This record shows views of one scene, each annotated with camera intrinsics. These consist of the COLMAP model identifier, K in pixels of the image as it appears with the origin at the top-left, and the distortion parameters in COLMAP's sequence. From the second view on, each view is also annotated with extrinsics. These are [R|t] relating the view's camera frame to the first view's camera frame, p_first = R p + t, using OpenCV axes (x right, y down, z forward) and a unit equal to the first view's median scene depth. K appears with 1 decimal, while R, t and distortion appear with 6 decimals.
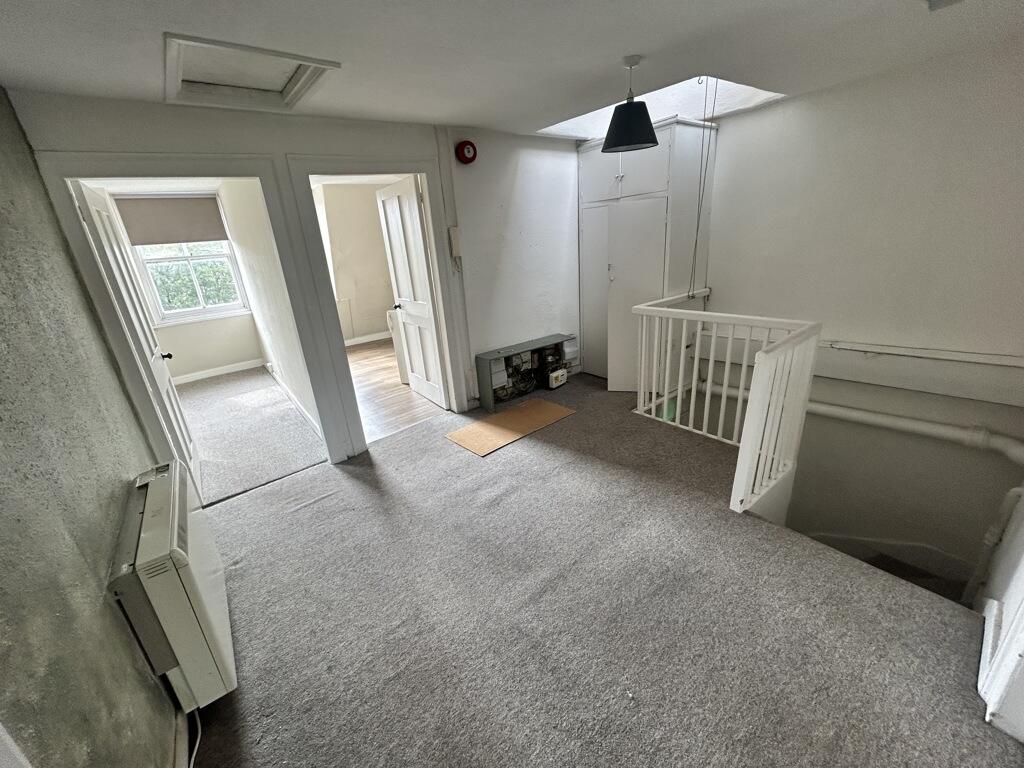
lens RADIAL K [[413.3, 0, 507.9], [0, 413.3, 385.8], [0, 0, 1]] dist [0.000236, 0.000097]
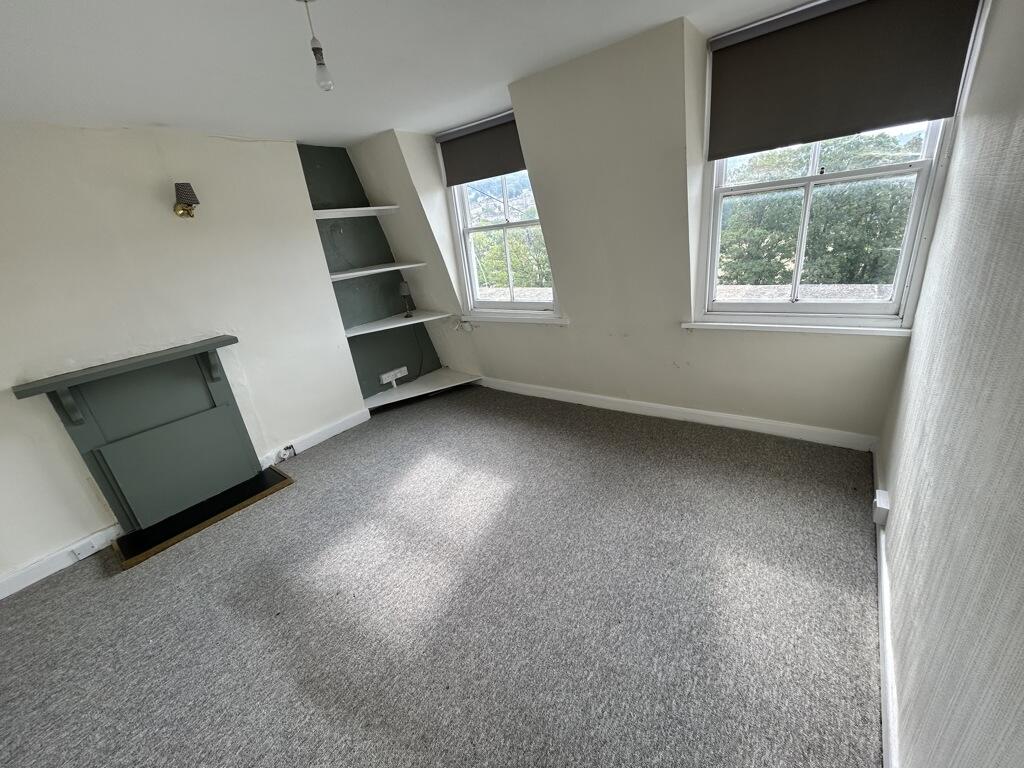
lens RADIAL K [[413.3, 0, 508.9], [0, 413.3, 381.4], [0, 0, 1]] dist [0.000236, 0.000097]
pose [[0.232882, 0.390006, -0.890877, -0.383189], [-0.241410, 0.910574, 0.335523, -0.186211], [0.942065, 0.136929, 0.306208, 0.596093]]
